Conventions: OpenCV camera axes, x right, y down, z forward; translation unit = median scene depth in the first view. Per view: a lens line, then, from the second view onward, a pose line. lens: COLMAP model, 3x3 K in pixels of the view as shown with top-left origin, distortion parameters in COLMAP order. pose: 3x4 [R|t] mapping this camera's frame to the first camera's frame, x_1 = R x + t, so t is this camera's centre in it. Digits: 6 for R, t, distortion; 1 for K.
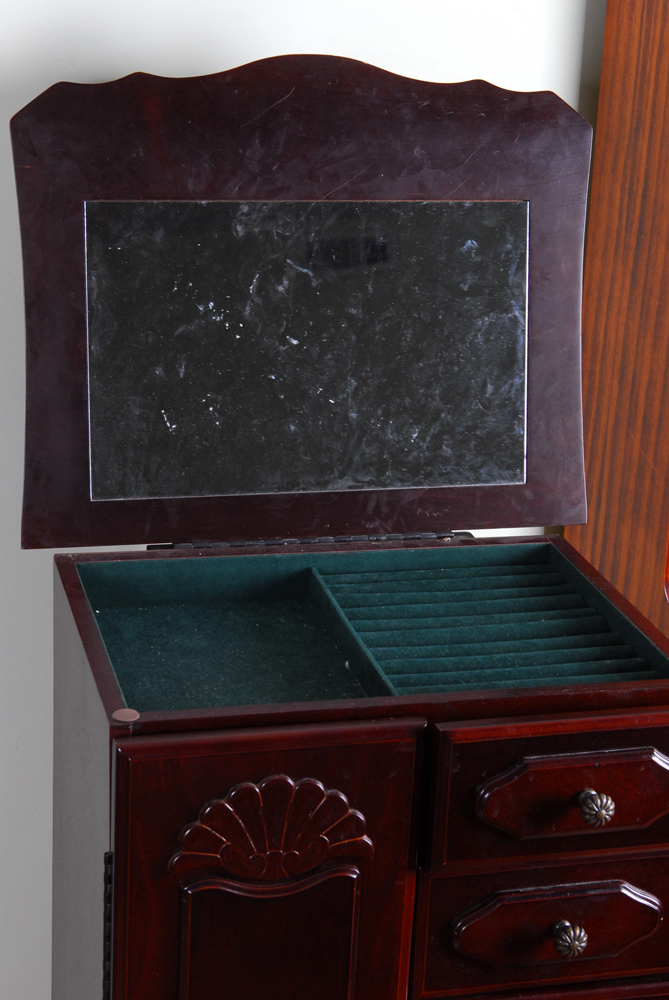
lens RADIAL K [[1852.7, 0, 335.8], [0, 1852.7, 500.7], [0, 0, 1]] dist [-0.056129, 0.000000]
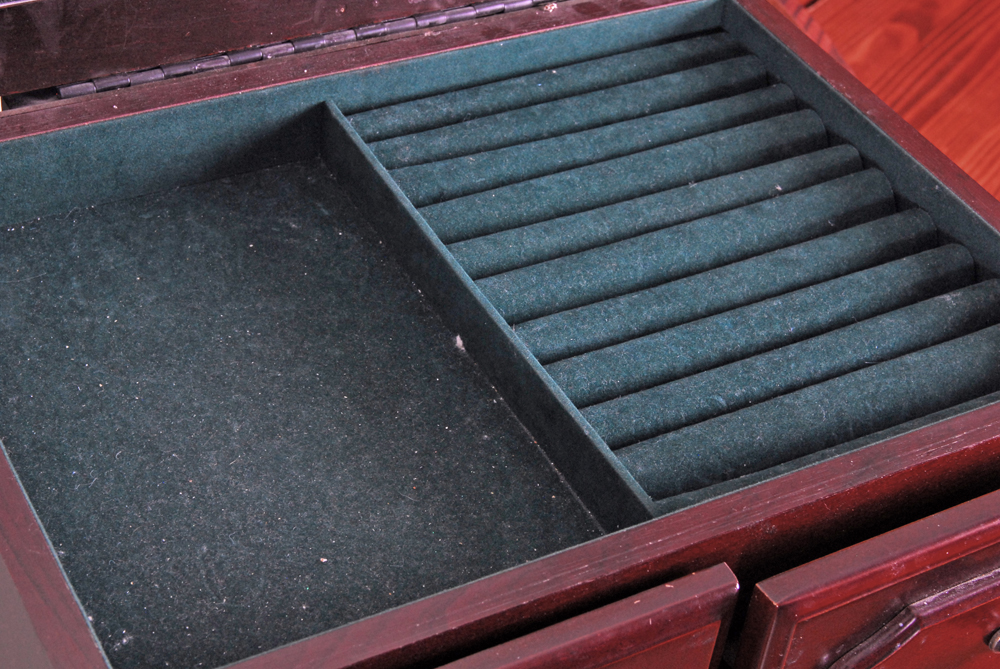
lens RADIAL K [[1852.7, 0, 495.9], [0, 1852.7, 334.1], [0, 0, 1]] dist [-0.056129, 0.000000]
pose [[0.969175, -0.127245, 0.210971, -0.086286], [0.037219, 0.922093, 0.385174, -0.104719], [-0.243546, -0.365449, 0.898405, 0.494200]]
